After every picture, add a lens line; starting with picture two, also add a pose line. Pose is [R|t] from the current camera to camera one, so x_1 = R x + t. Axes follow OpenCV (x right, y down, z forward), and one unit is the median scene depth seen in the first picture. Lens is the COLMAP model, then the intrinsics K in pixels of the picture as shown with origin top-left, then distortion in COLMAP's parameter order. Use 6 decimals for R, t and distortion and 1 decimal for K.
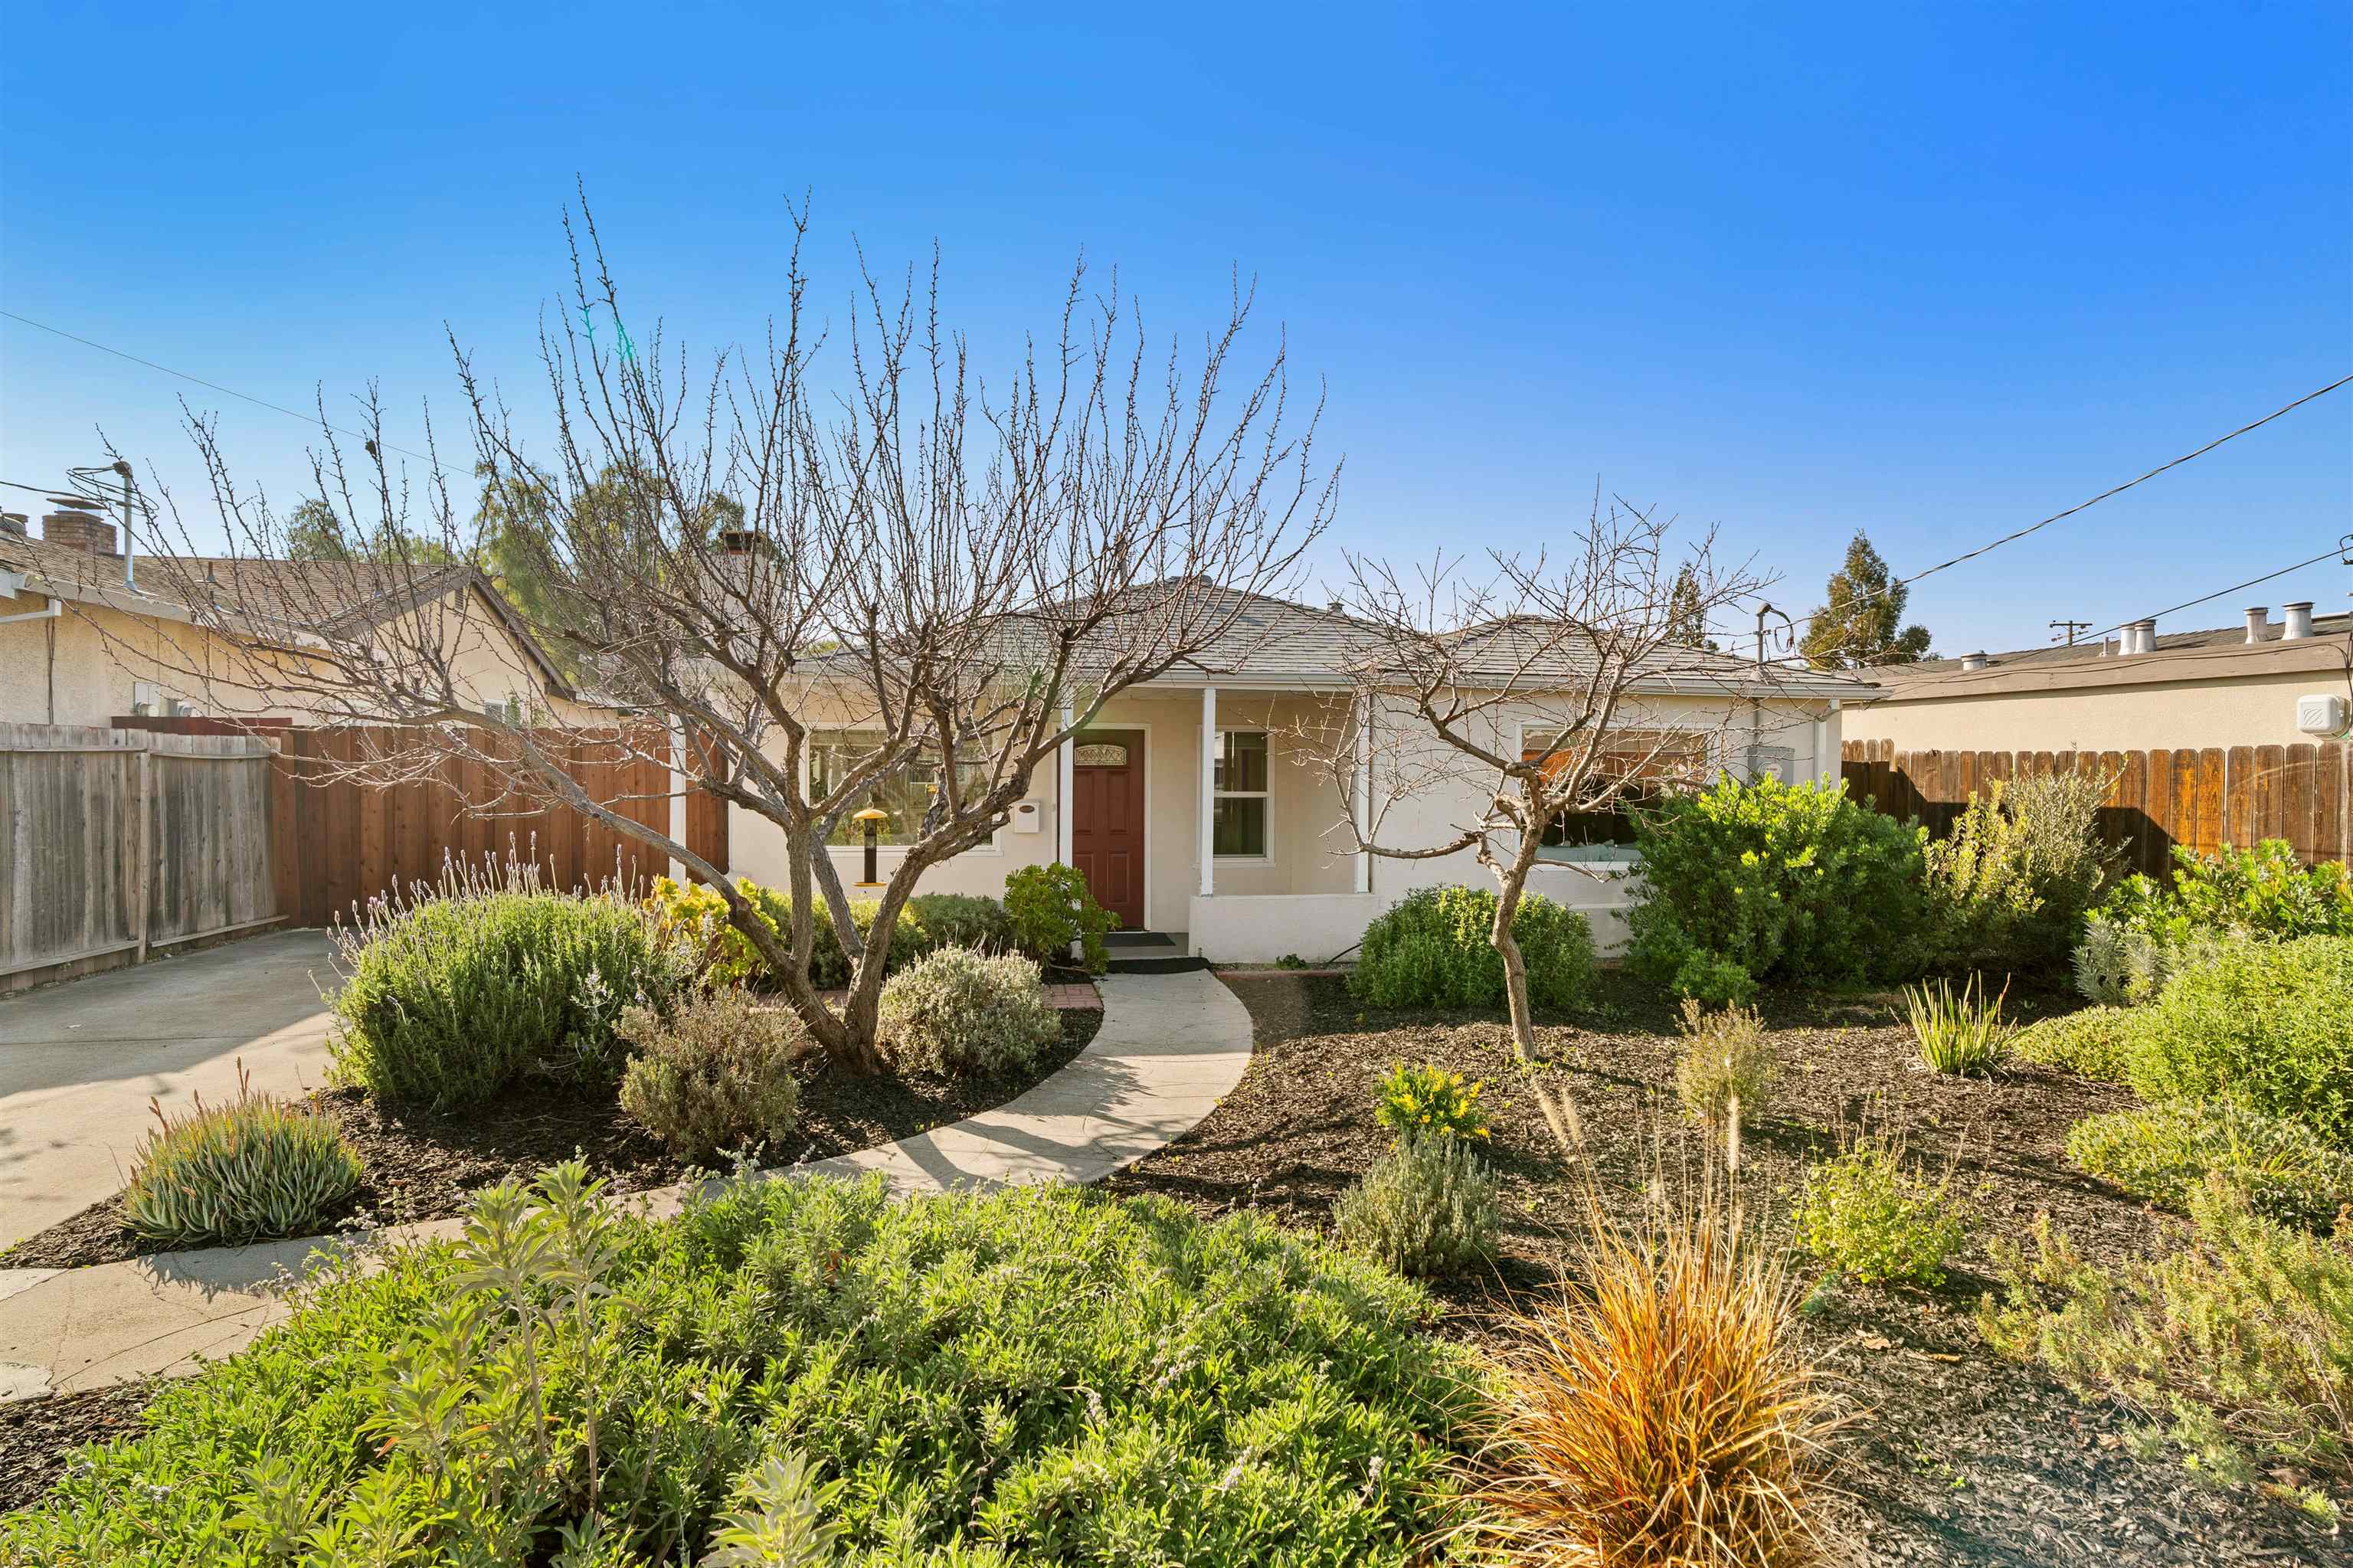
lens RADIAL K [[1148.9, 0, 1173.8], [0, 1148.9, 778.2], [0, 0, 1]] dist [-0.000809, 0.000164]
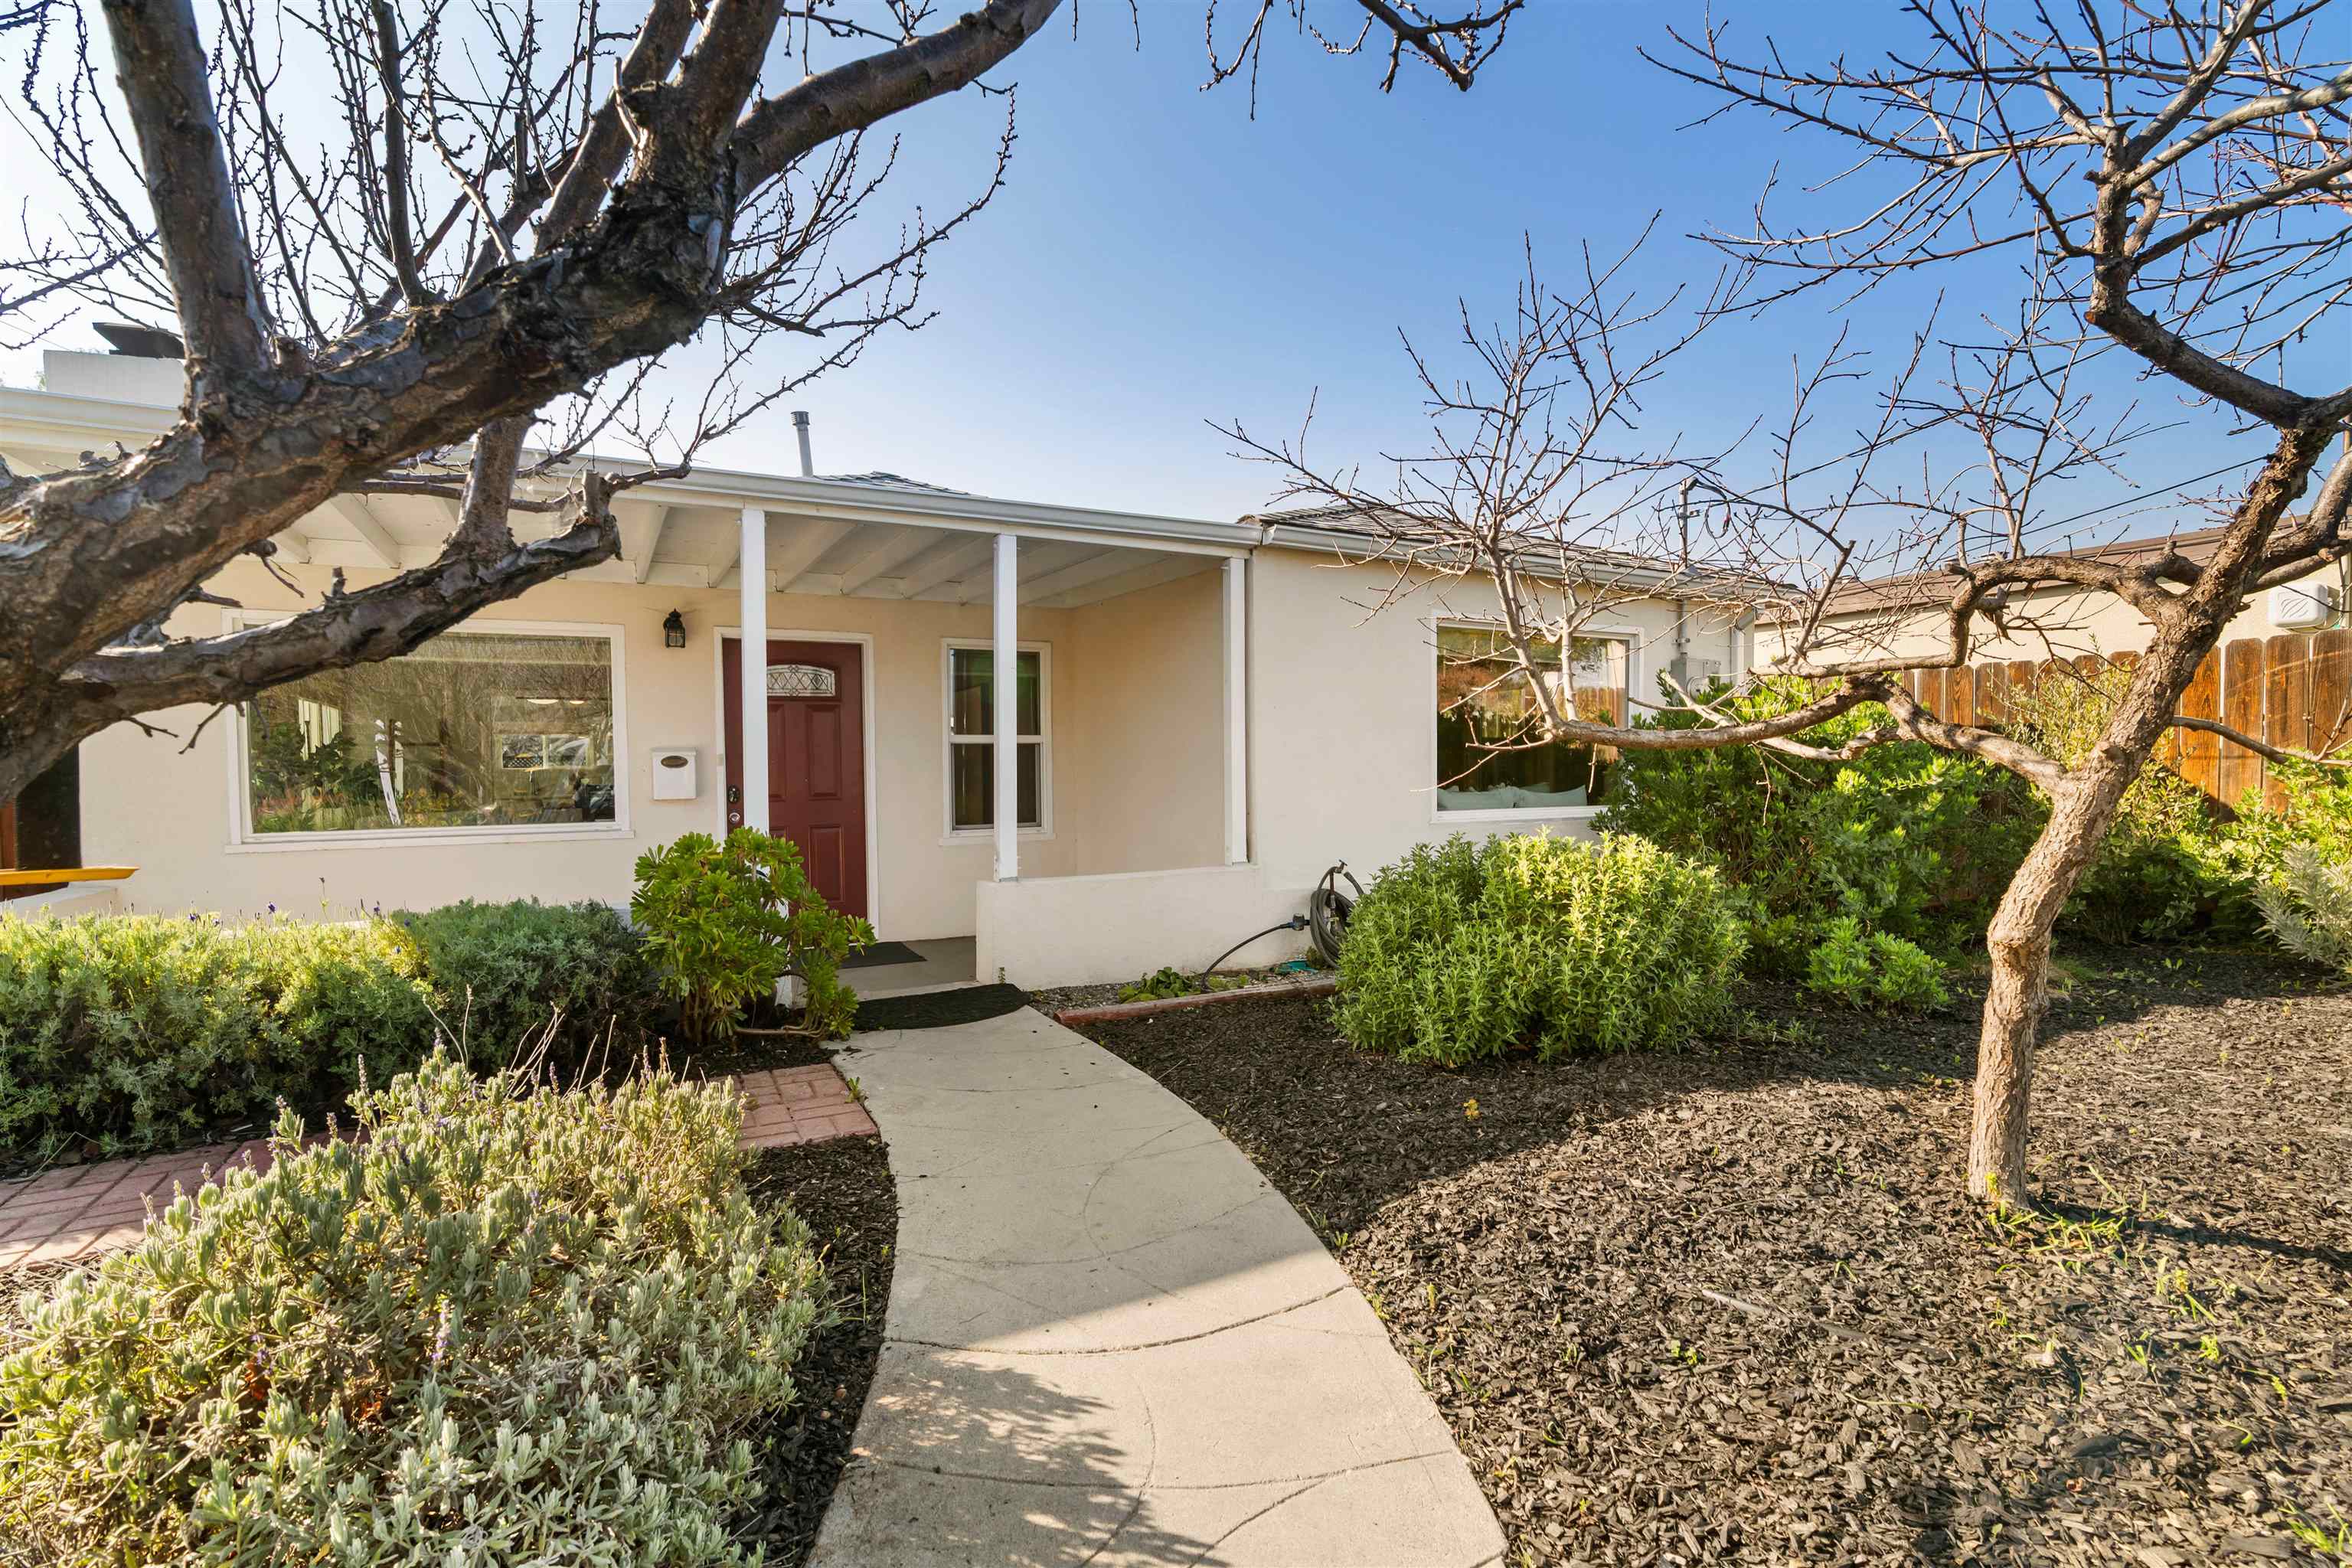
lens RADIAL K [[1079.0, 0, 1189.6], [0, 1079.0, 785.2], [0, 0, 1]] dist [0.003150, 0.000527]
pose [[0.948474, -0.023196, 0.316005, -0.061980], [0.019665, 0.999704, 0.014360, 0.048625], [-0.316244, -0.007406, 0.948649, 0.454990]]
